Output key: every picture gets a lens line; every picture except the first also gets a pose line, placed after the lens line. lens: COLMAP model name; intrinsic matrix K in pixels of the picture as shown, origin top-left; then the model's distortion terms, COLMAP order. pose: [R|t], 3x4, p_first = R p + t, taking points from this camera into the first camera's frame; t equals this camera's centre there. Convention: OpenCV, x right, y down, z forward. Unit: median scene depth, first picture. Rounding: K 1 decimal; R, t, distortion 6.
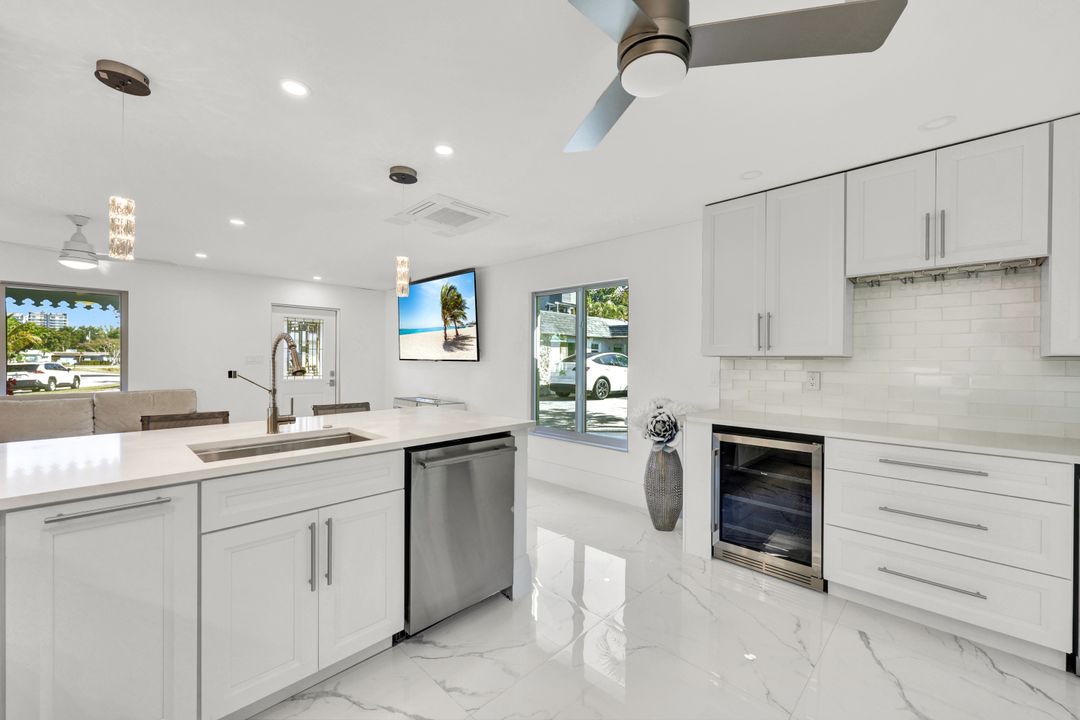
lens RADIAL K [[439.5, 0, 531.0], [0, 439.5, 359.1], [0, 0, 1]] dist [0.000785, 0.000238]
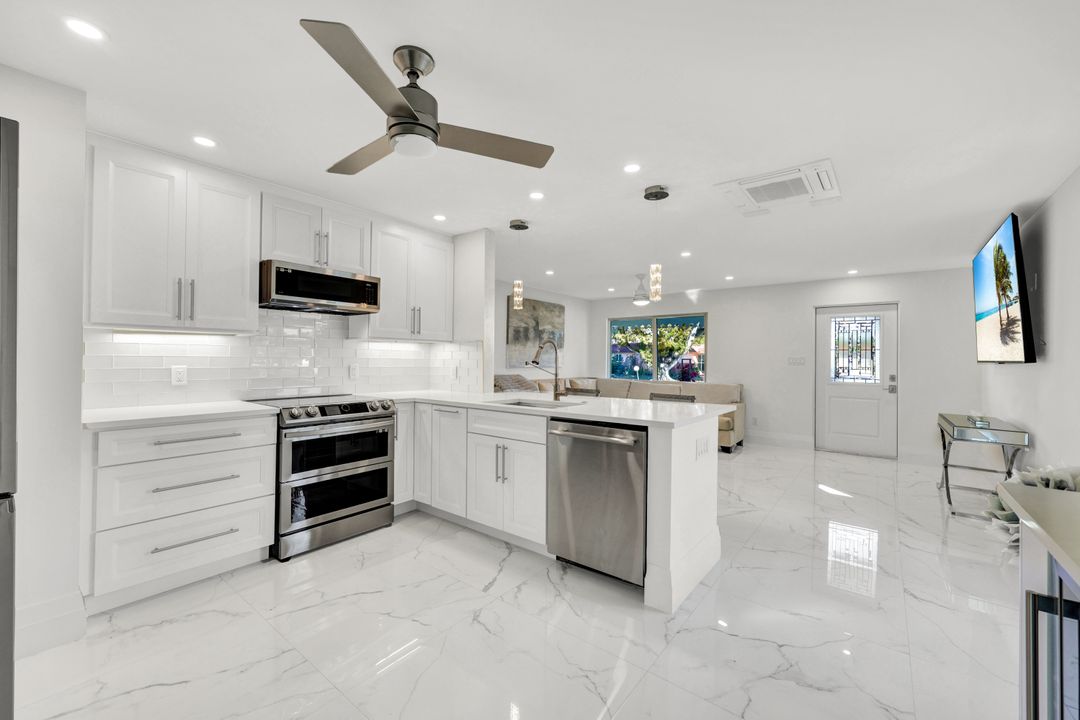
lens RADIAL K [[432.6, 0, 537.6], [0, 432.6, 355.1], [0, 0, 1]] dist [0.000946, 0.000153]
pose [[0.109963, -0.013771, -0.993840, 0.574172], [-0.009049, 0.999849, -0.014856, 0.013715], [0.993894, 0.010627, 0.109822, 0.427528]]
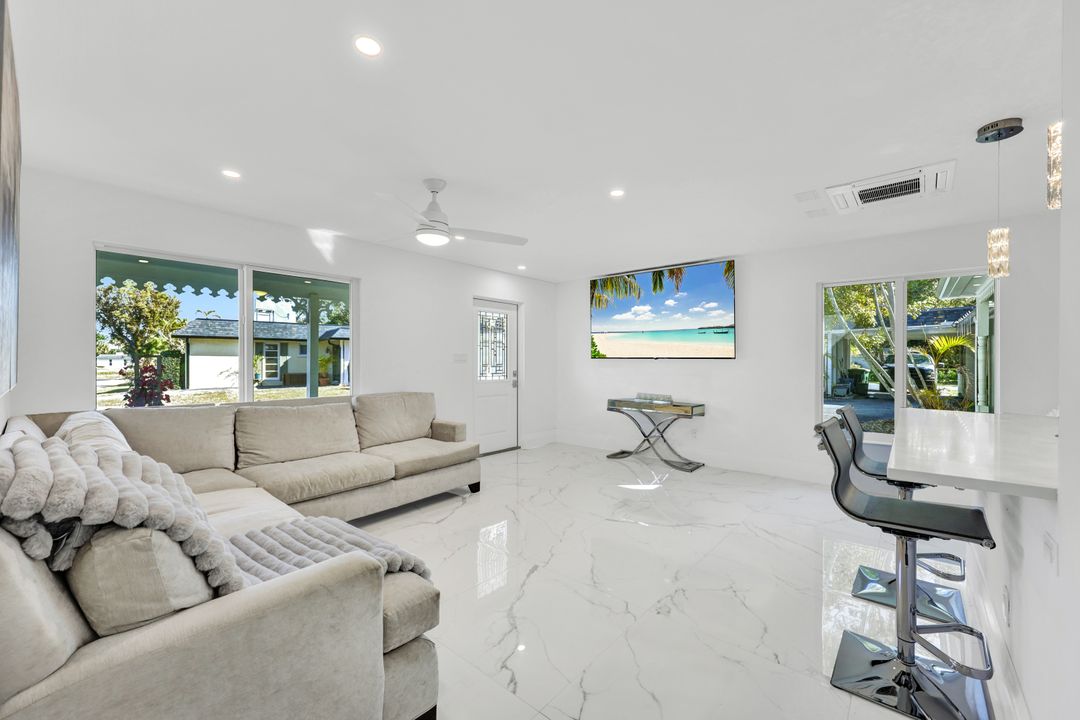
lens RADIAL K [[439.5, 0, 531.0], [0, 439.5, 359.1], [0, 0, 1]] dist [0.000785, 0.000238]
pose [[0.997700, -0.003851, 0.067670, -0.905708], [0.004063, 0.999987, -0.003001, 0.010475], [-0.067657, 0.003269, 0.997703, 0.168530]]
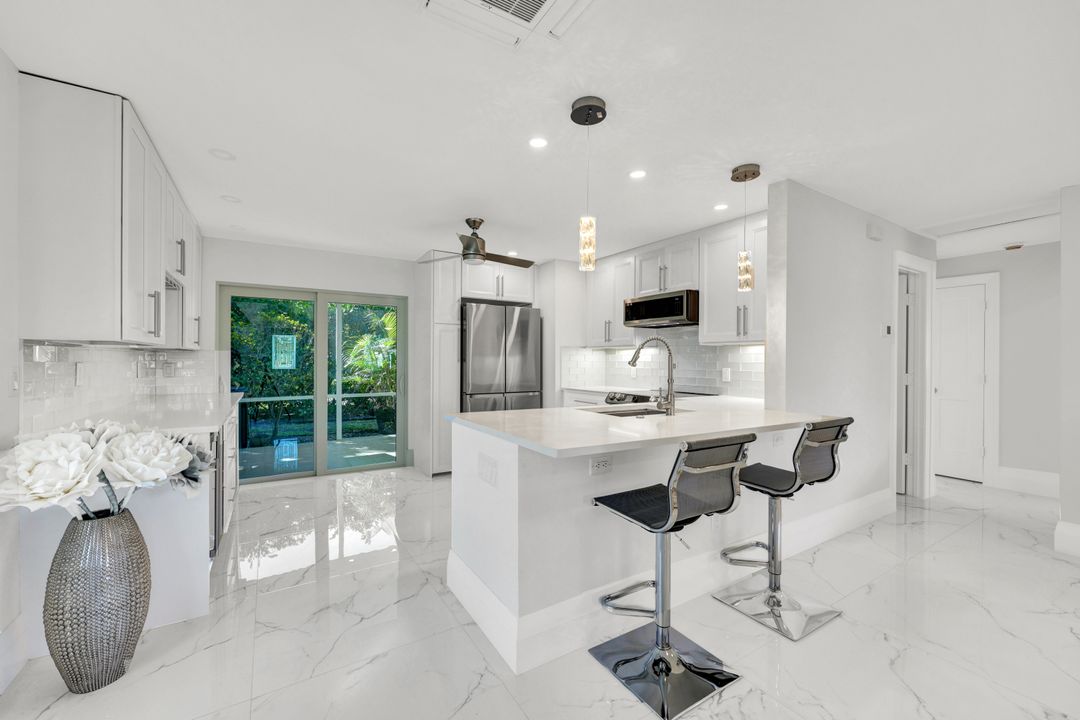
lens RADIAL K [[436.7, 0, 535.1], [0, 436.7, 362.7], [0, 0, 1]] dist [0.000397, 0.000043]
pose [[-0.971795, -0.012886, 0.235473, -0.284526], [-0.011643, 0.999910, 0.006667, 0.008660], [-0.235538, 0.003738, -0.971858, 1.300451]]
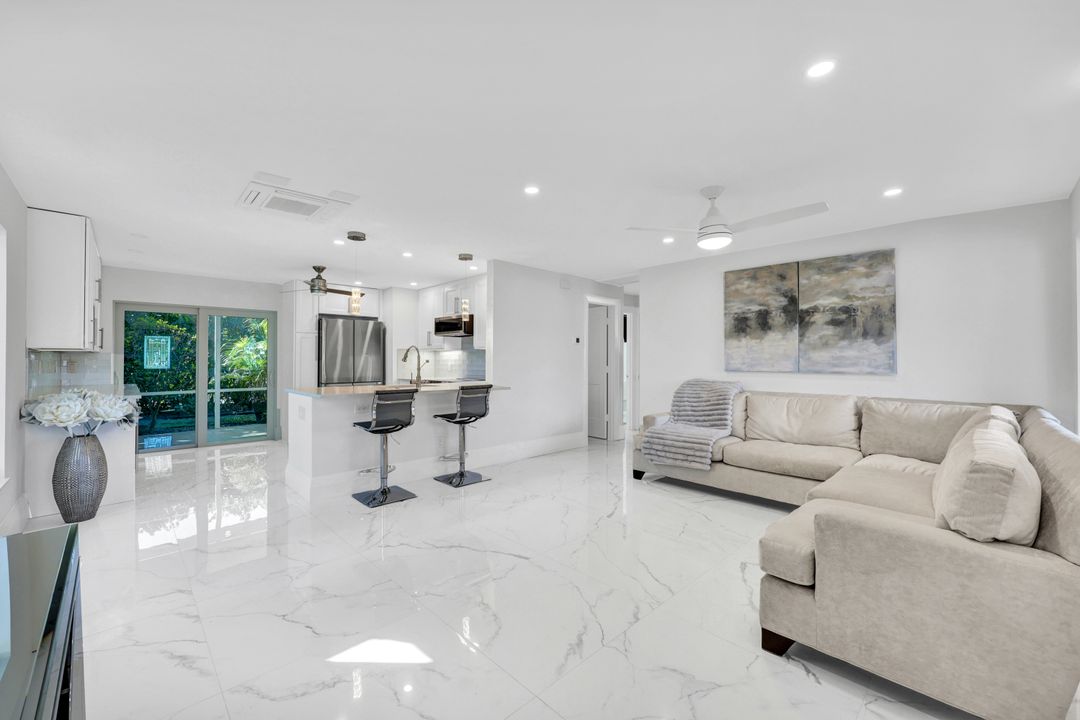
lens RADIAL K [[432.6, 0, 537.6], [0, 432.6, 355.1], [0, 0, 1]] dist [0.000946, 0.000153]
pose [[-0.999710, -0.006620, 0.023172, -0.718299], [-0.006884, 0.999912, -0.011314, 0.010335], [-0.023095, -0.011470, -0.999667, 1.860884]]
